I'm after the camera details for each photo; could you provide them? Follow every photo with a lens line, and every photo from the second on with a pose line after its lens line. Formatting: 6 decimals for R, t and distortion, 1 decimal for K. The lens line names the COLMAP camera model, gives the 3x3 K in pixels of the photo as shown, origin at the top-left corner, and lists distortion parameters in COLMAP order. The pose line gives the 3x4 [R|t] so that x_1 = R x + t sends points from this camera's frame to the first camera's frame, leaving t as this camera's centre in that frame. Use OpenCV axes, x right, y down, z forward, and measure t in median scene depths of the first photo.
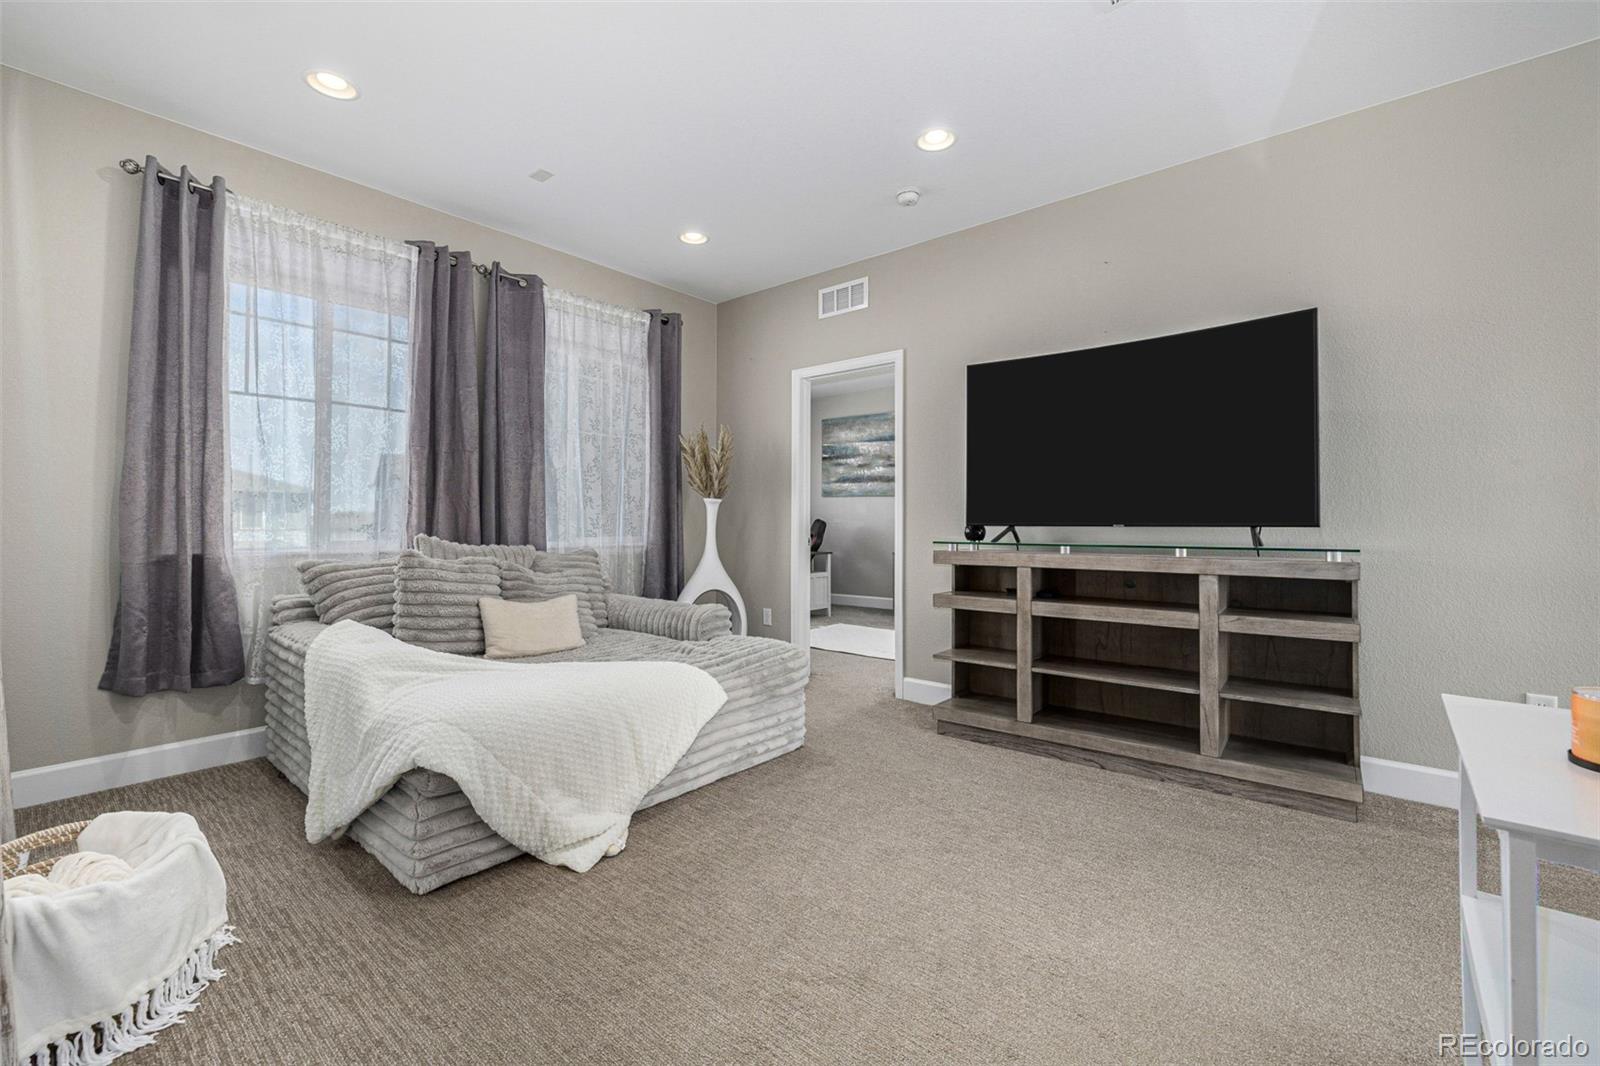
lens RADIAL K [[672.9, 0, 798.2], [0, 672.9, 517.9], [0, 0, 1]] dist [0.004524, -0.000276]
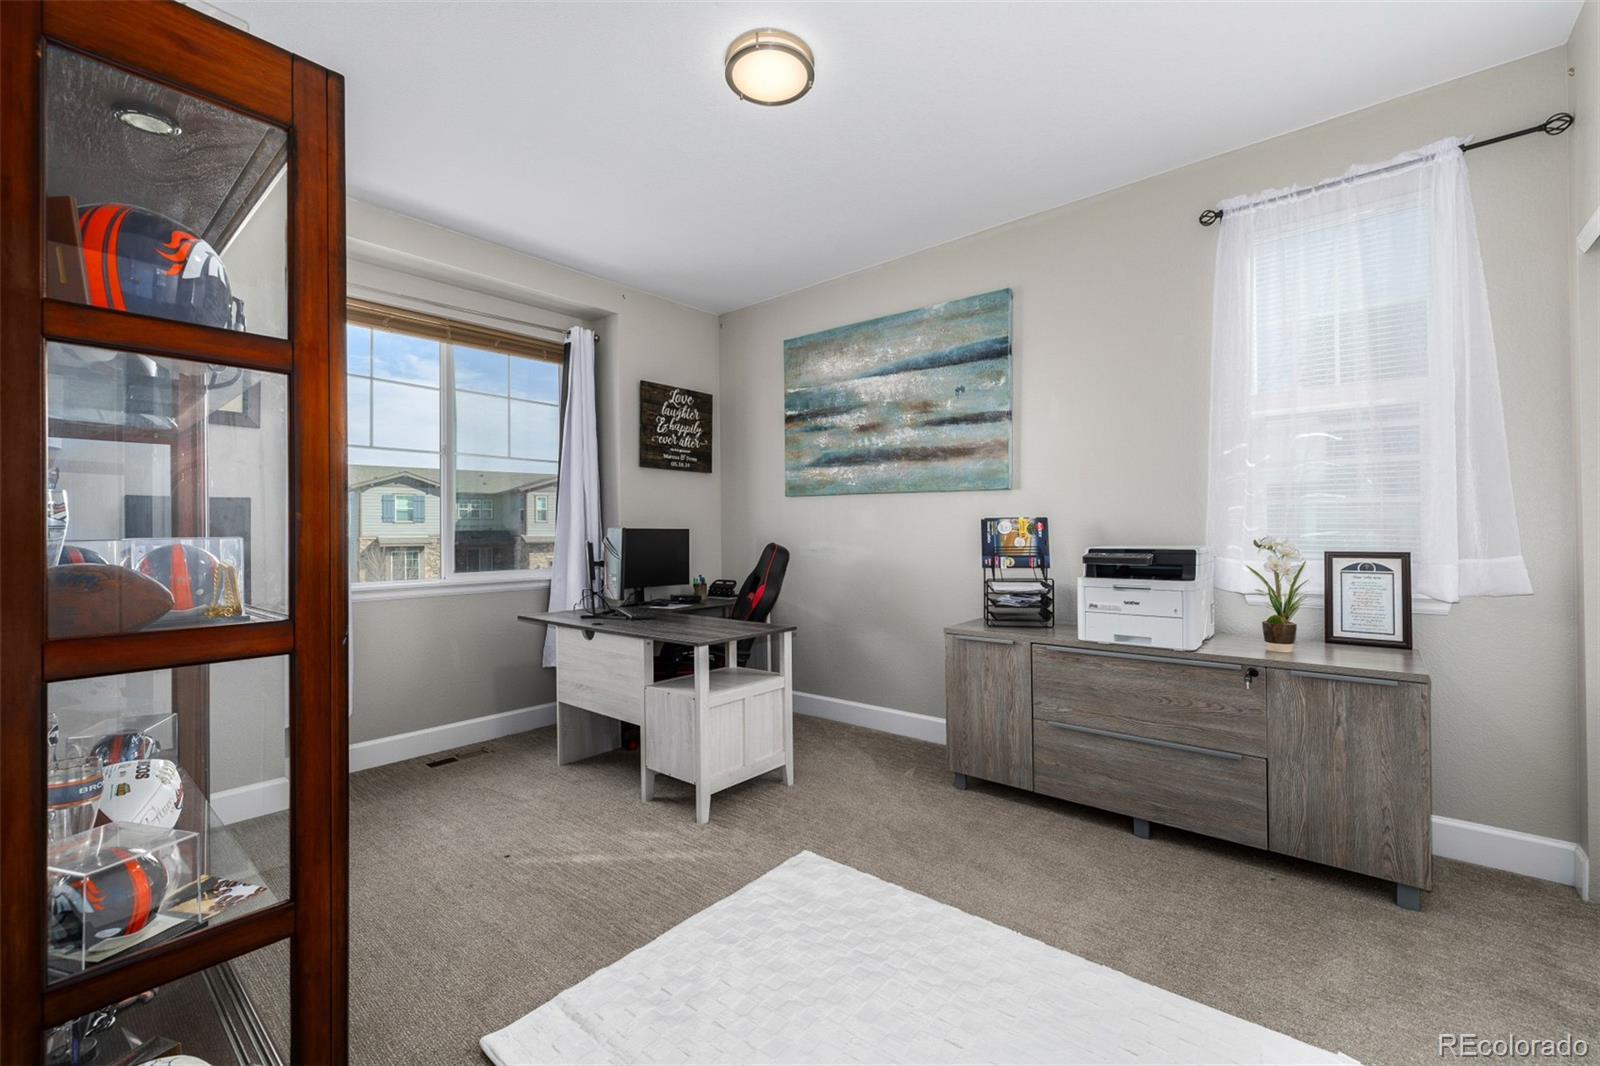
lens RADIAL K [[672.9, 0, 800.2], [0, 672.9, 530.7], [0, 0, 1]] dist [0.004524, -0.000276]
pose [[0.999971, -0.006315, -0.004206, 0.115147], [0.006333, 0.999971, 0.004203, -0.019477], [0.004180, -0.004230, 0.999982, 1.210441]]
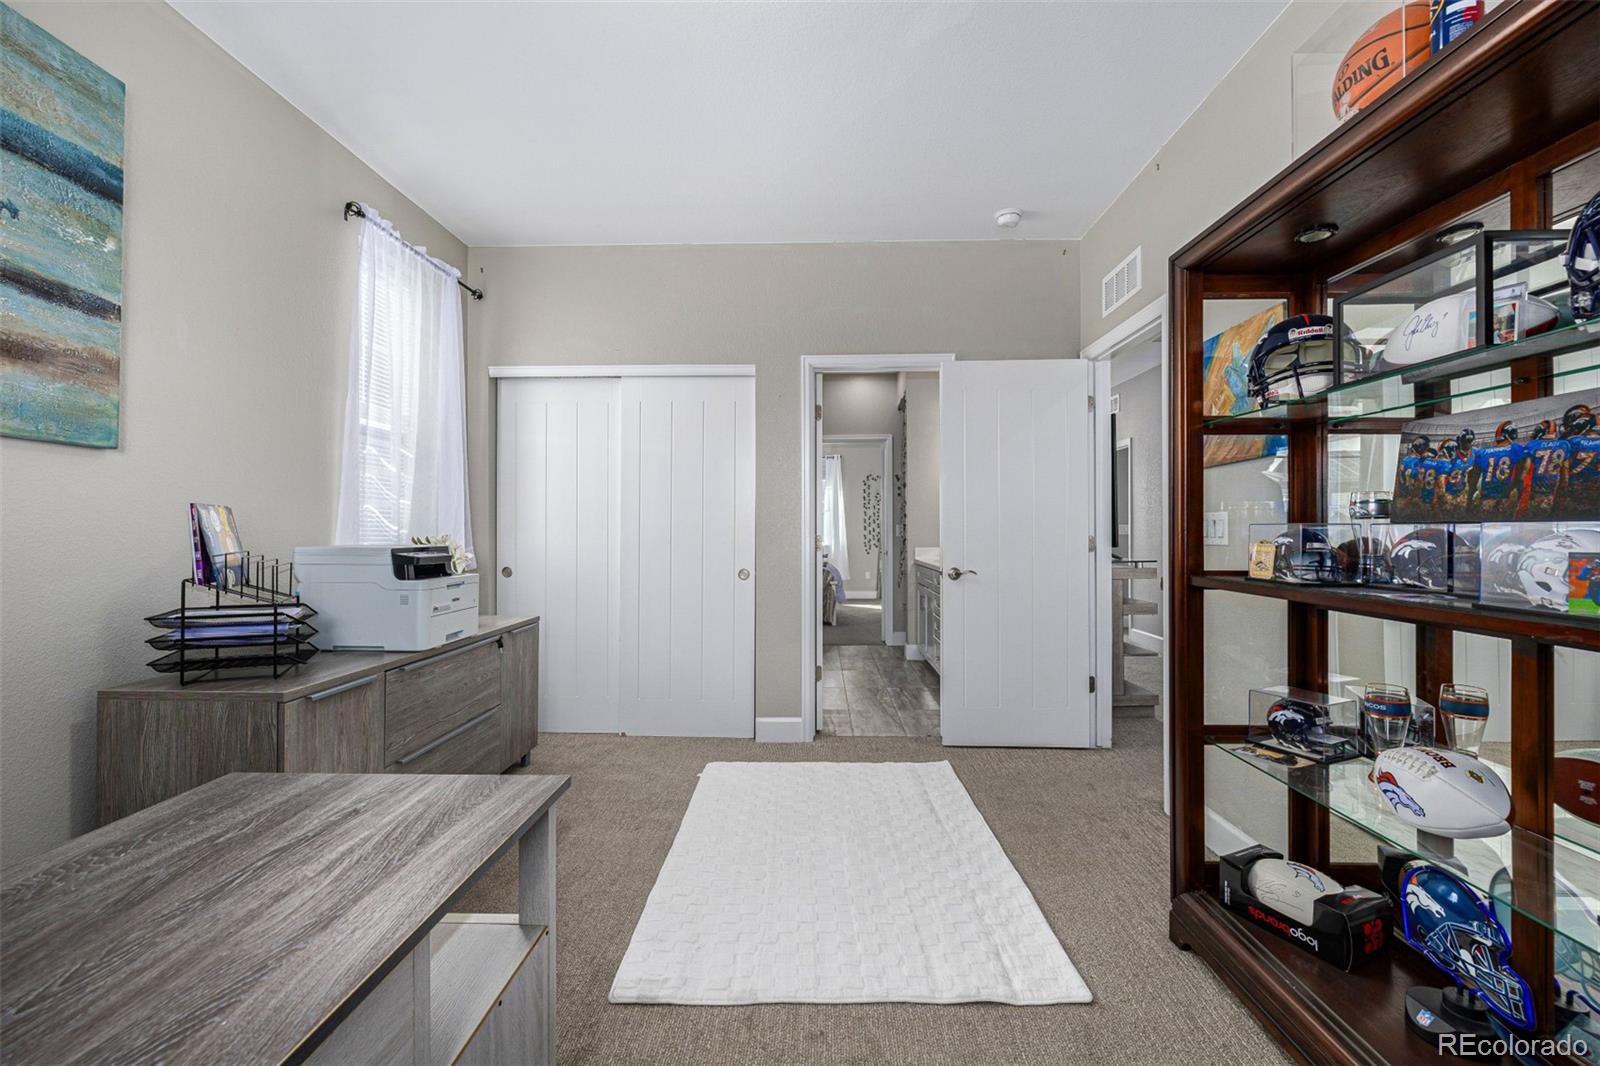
lens RADIAL K [[672.9, 0, 802.1], [0, 672.9, 529.2], [0, 0, 1]] dist [0.004524, -0.000276]
pose [[-0.630587, 0.004640, 0.776105, -0.310690], [-0.003796, 0.999952, -0.009062, -0.008700], [-0.776109, -0.008661, -0.630539, 2.048177]]
